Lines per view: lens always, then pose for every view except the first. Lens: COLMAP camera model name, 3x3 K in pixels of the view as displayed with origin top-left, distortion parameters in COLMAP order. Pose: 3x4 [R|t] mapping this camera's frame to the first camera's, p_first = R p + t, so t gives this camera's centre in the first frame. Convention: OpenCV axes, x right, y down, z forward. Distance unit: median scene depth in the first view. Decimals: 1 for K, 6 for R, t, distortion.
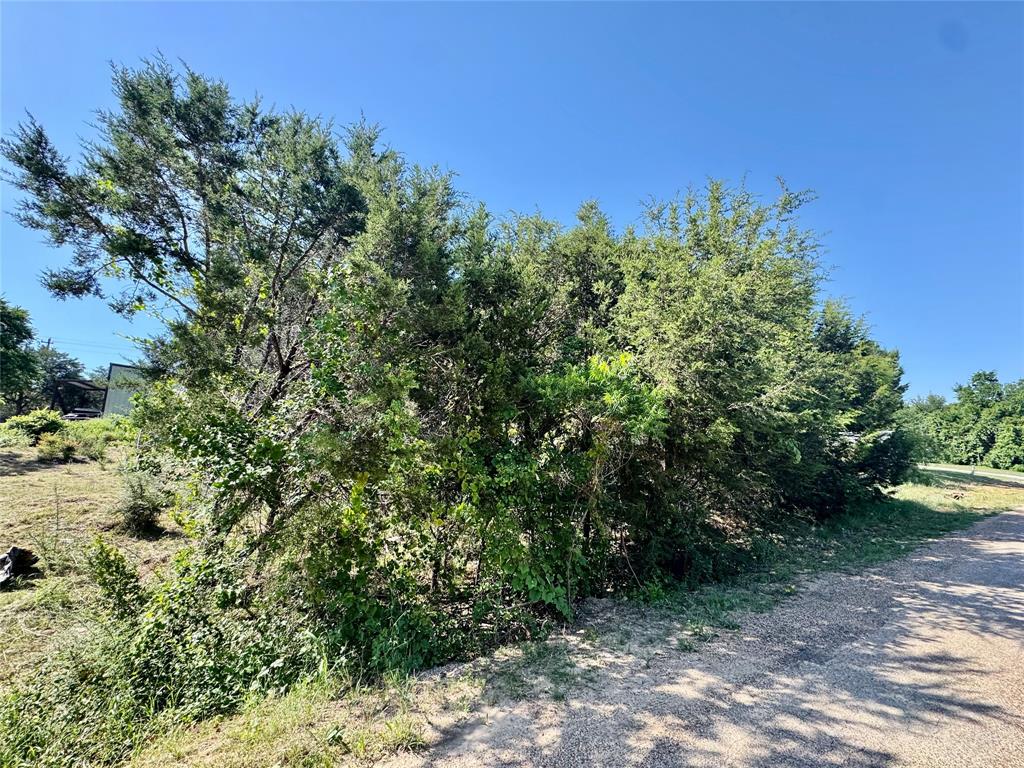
lens RADIAL K [[408.6, 0, 510.7], [0, 408.6, 386.2], [0, 0, 1]] dist [0.000027, 0.000254]
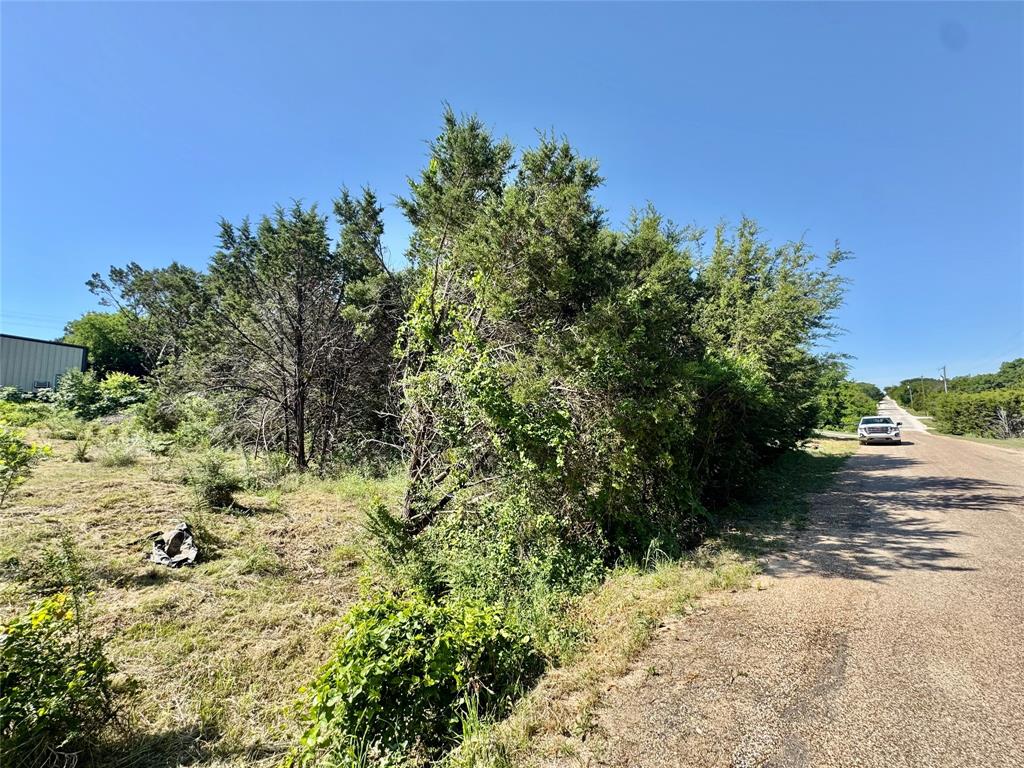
lens RADIAL K [[408.6, 0, 510.7], [0, 408.6, 386.2], [0, 0, 1]] dist [0.000027, 0.000254]
pose [[0.967540, -0.002799, 0.252701, -0.462505], [-0.012849, 0.998101, 0.060251, -0.014093], [-0.252390, -0.061542, 0.965667, -0.116782]]
